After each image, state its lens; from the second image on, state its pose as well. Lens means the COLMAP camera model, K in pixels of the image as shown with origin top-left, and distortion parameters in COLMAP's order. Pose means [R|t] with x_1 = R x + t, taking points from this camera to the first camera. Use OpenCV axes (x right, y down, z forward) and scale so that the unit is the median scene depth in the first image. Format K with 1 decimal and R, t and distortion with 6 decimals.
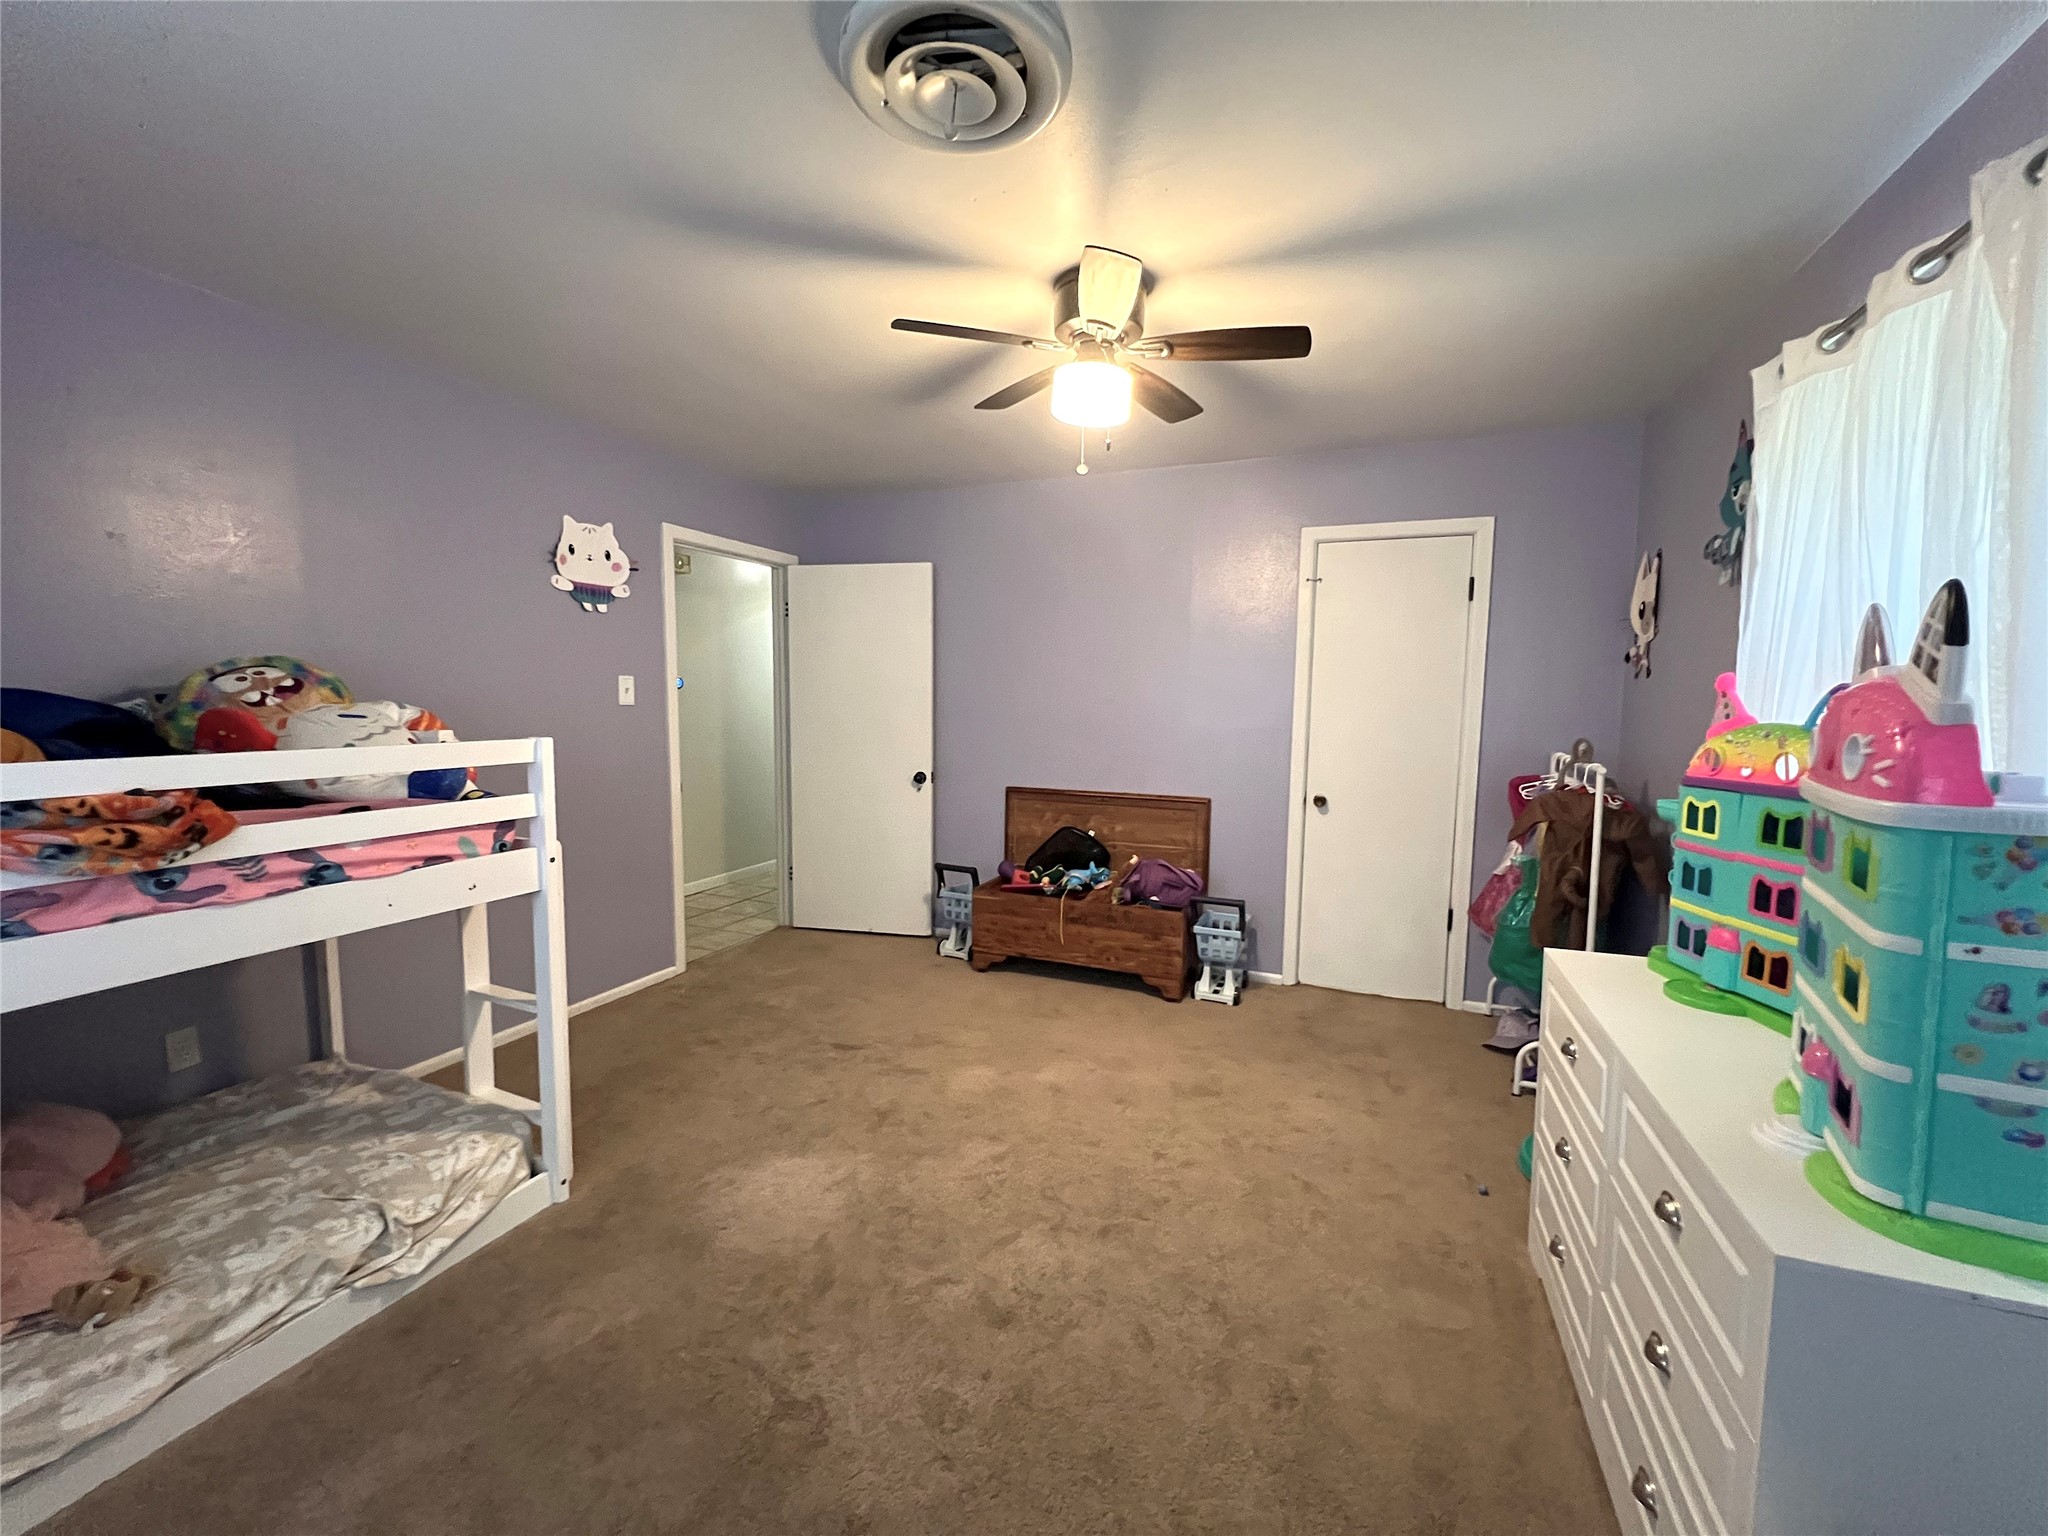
lens RADIAL K [[828.9, 0, 1020.5], [0, 828.9, 770.5], [0, 0, 1]] dist [0.006331, 0.001276]
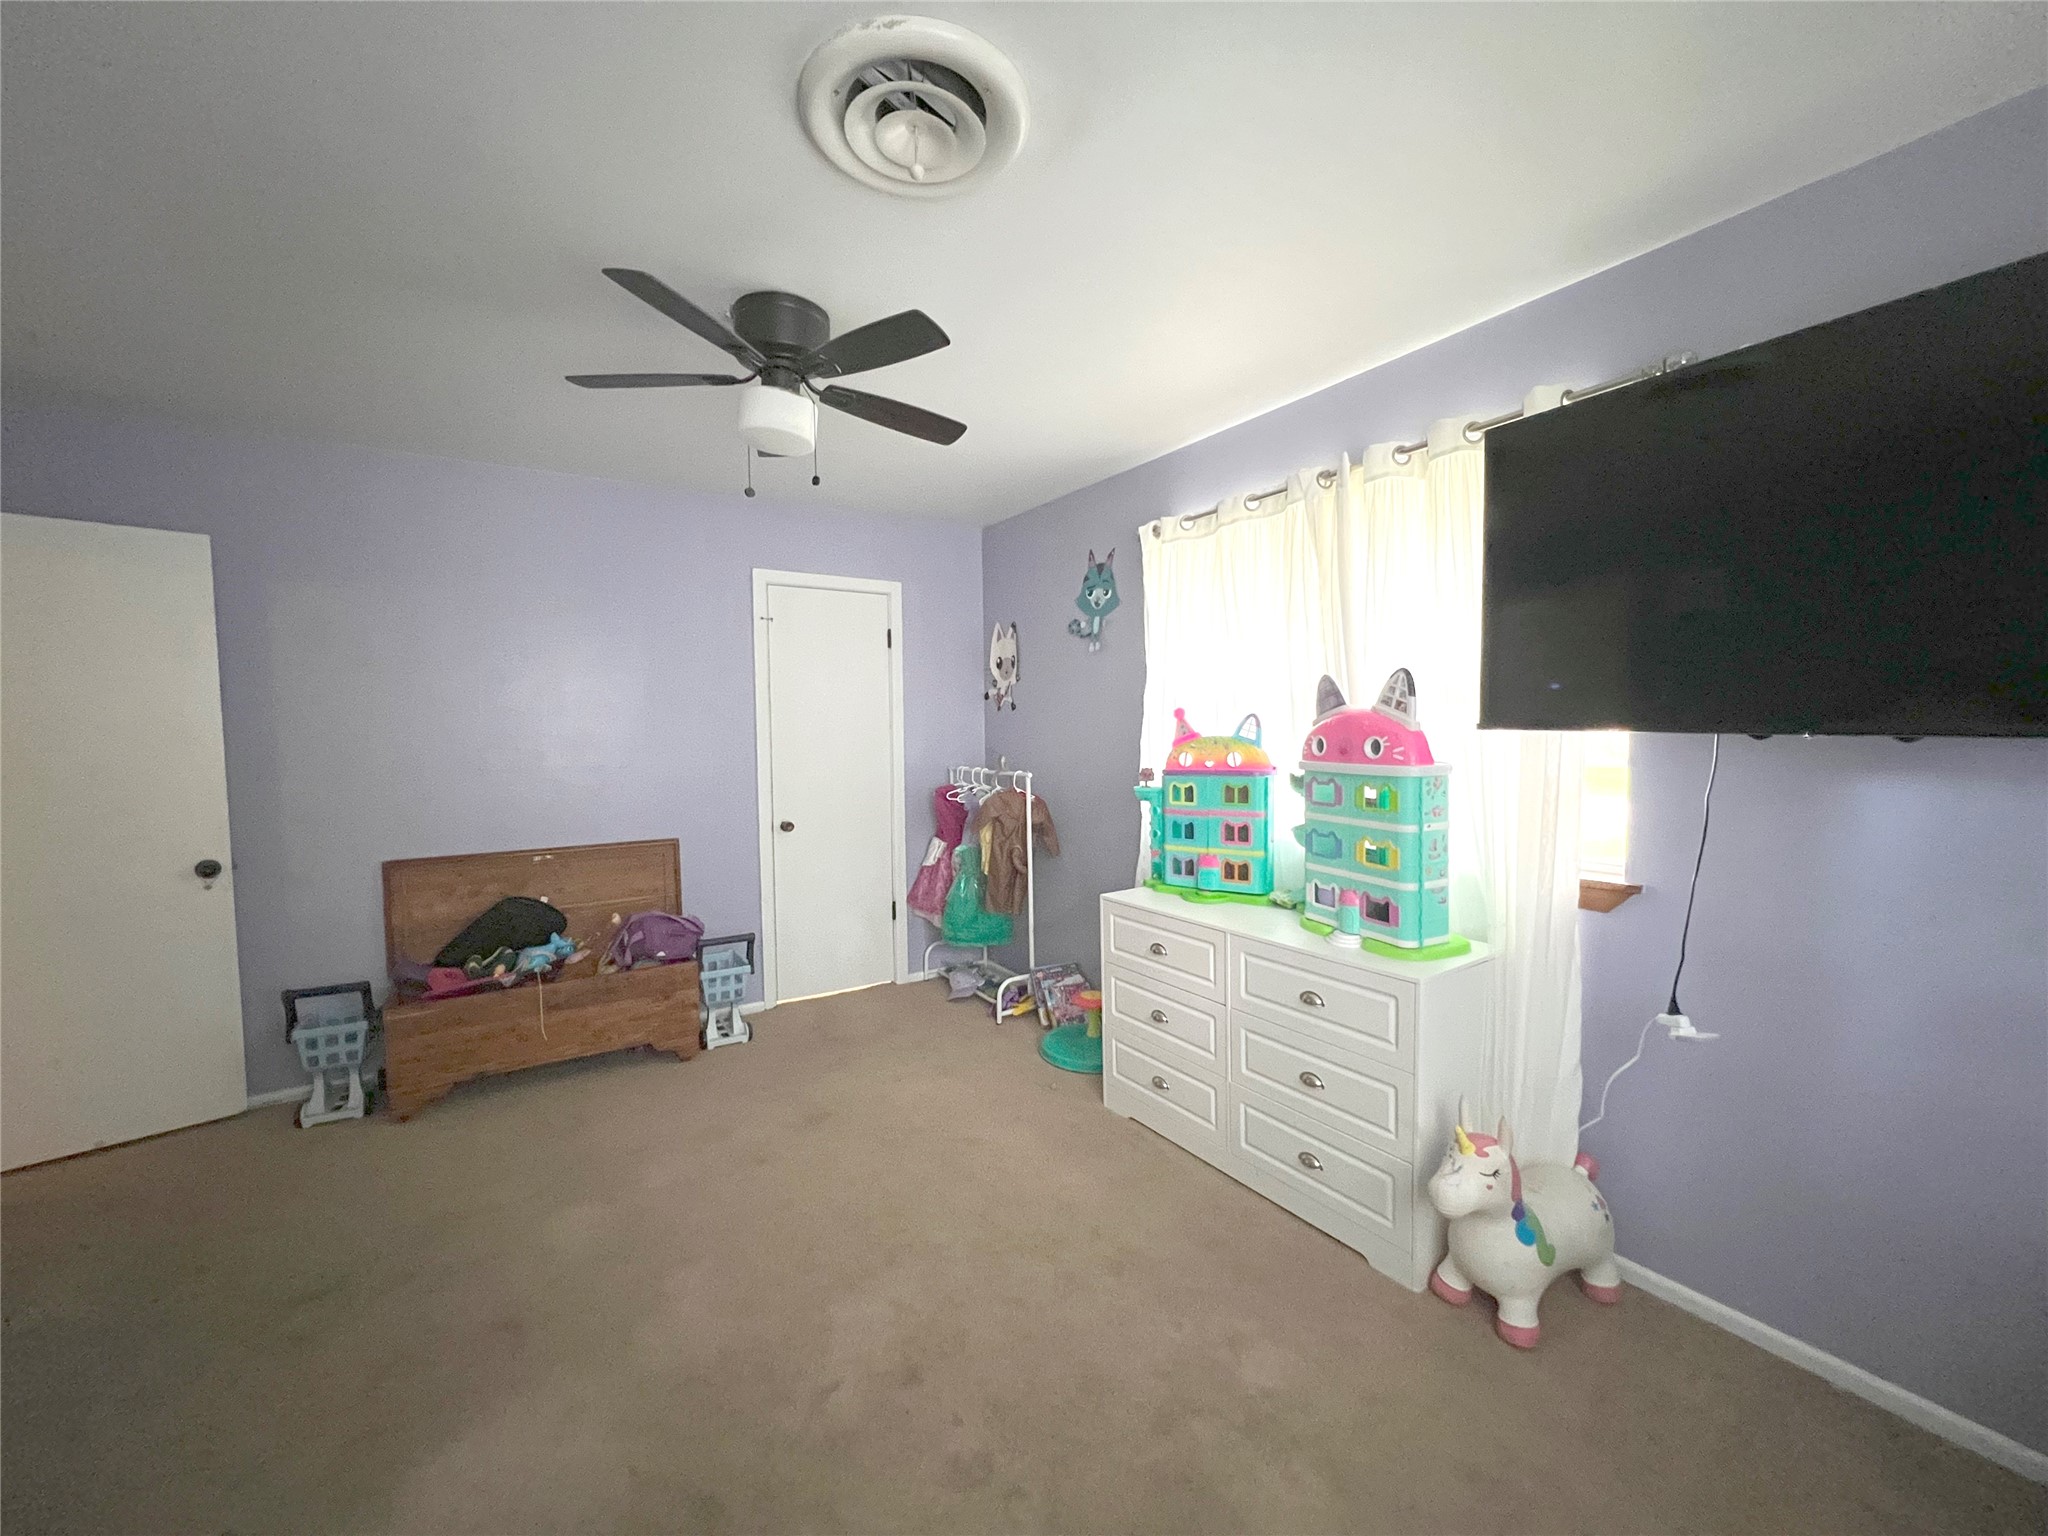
lens RADIAL K [[828.9, 0, 1019.3], [0, 828.9, 768.3], [0, 0, 1]] dist [0.006331, 0.001276]
pose [[0.569073, -0.059970, 0.820097, -0.346066], [0.093860, 0.995556, 0.007671, -0.017631], [-0.816912, 0.072609, 0.572173, 0.147222]]
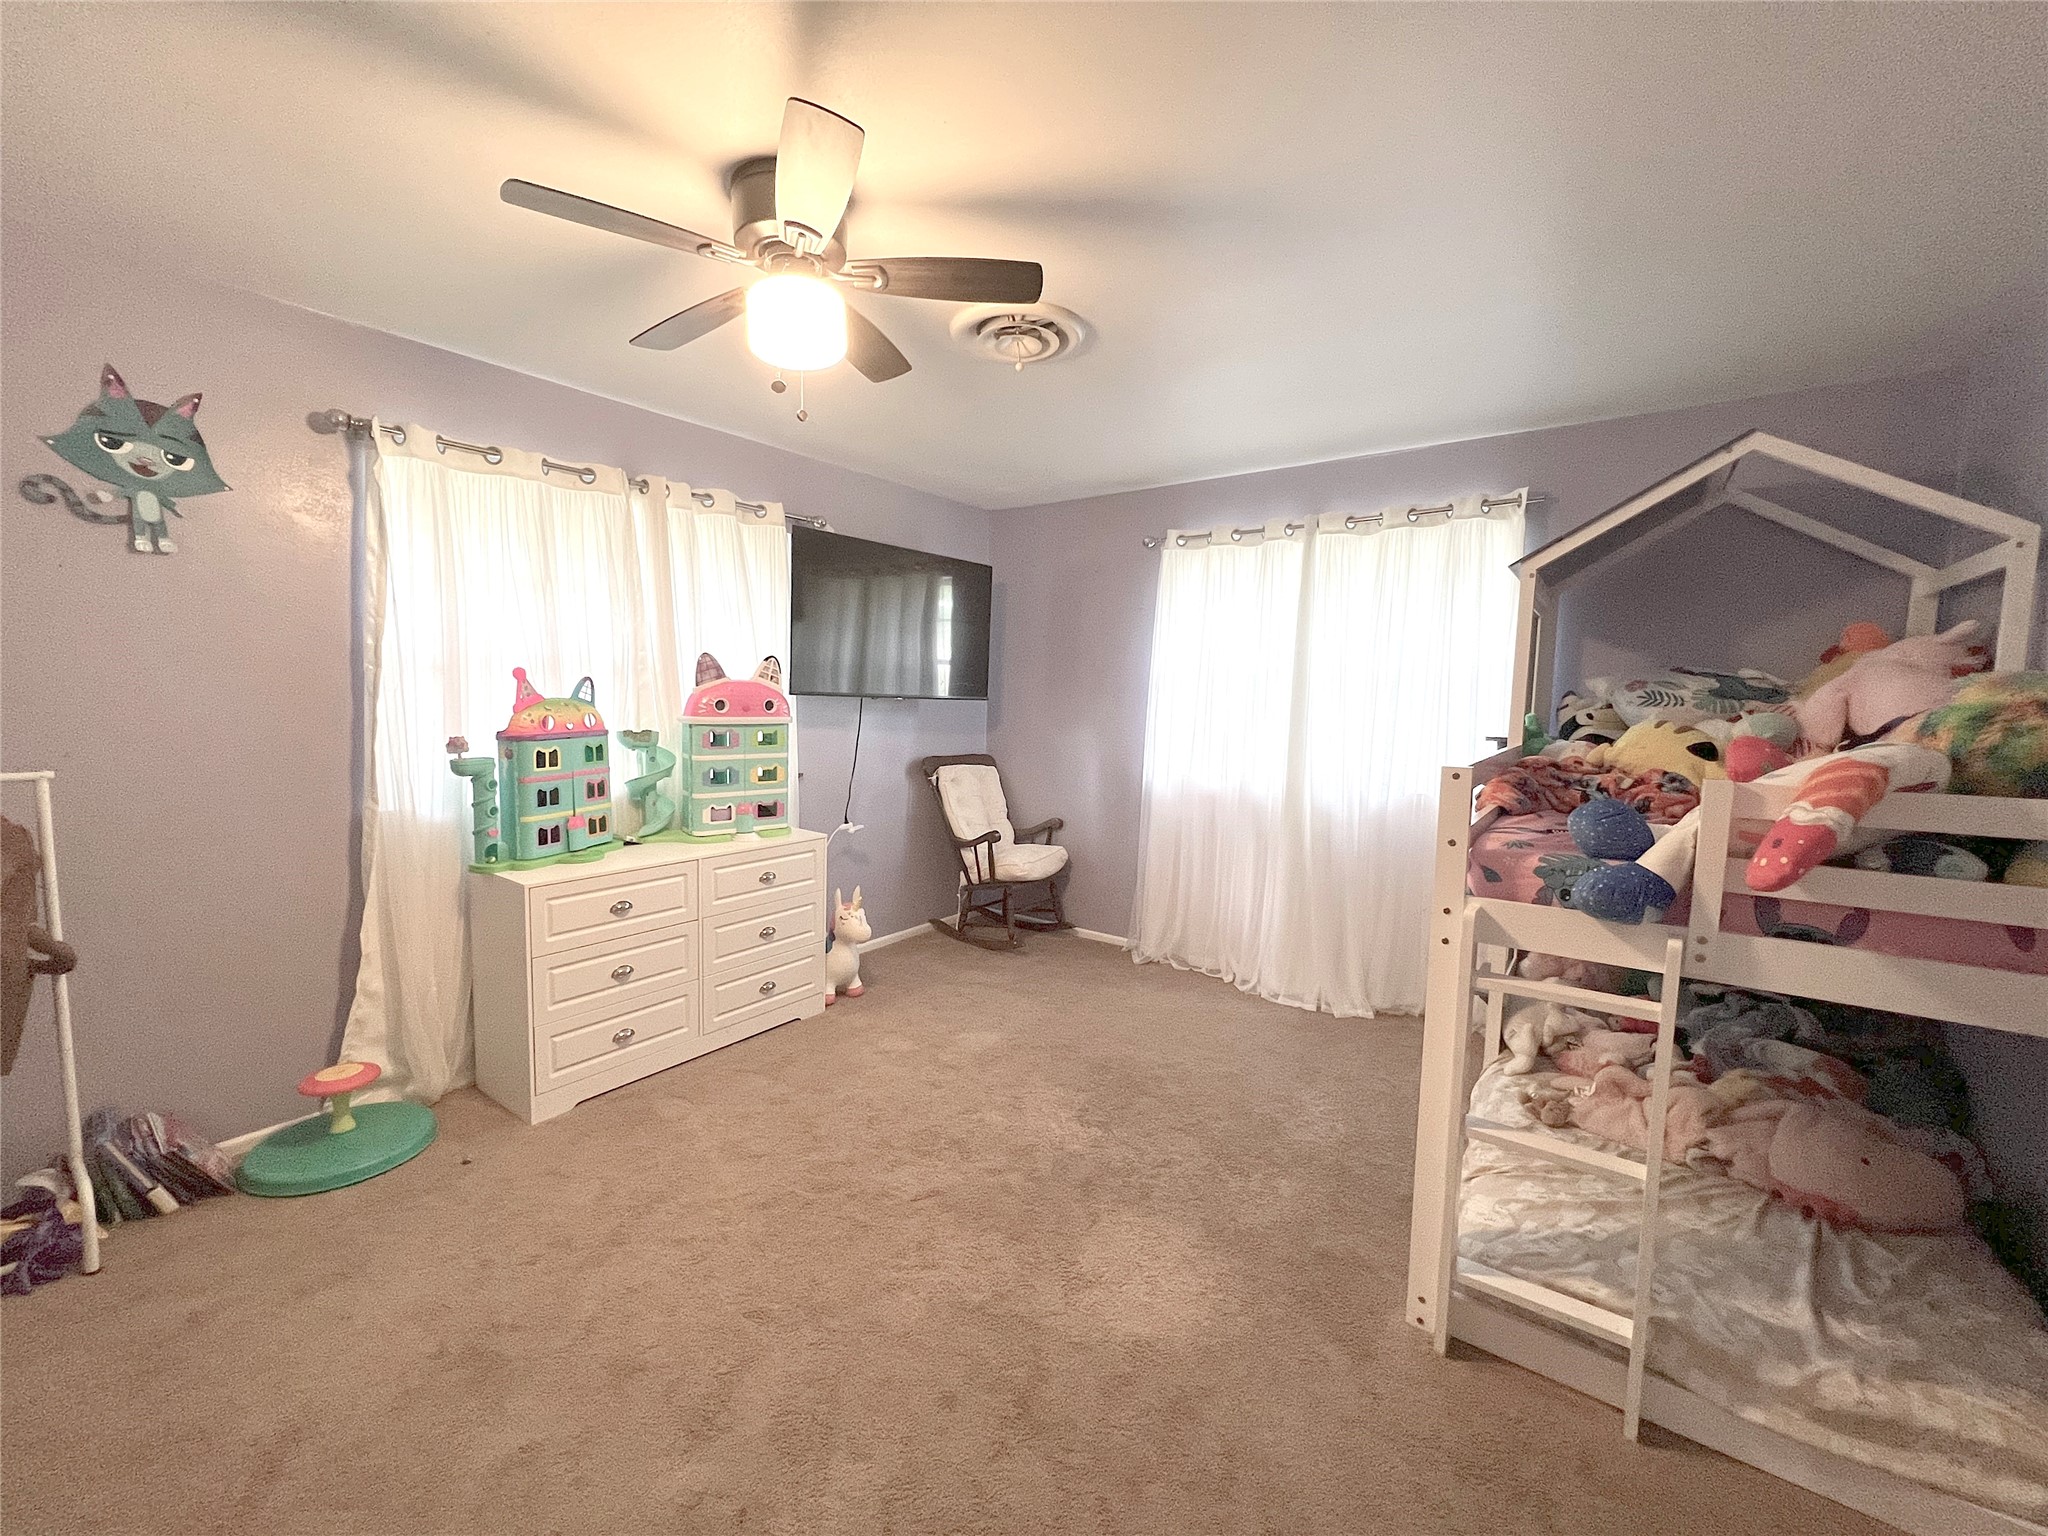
lens RADIAL K [[828.9, 0, 1025.0], [0, 828.9, 763.1], [0, 0, 1]] dist [0.006331, 0.001276]
pose [[-0.971535, -0.050258, 0.231504, -0.206956], [-0.007968, 0.983617, 0.180097, -0.107740], [-0.236762, 0.173126, -0.956018, 1.087423]]
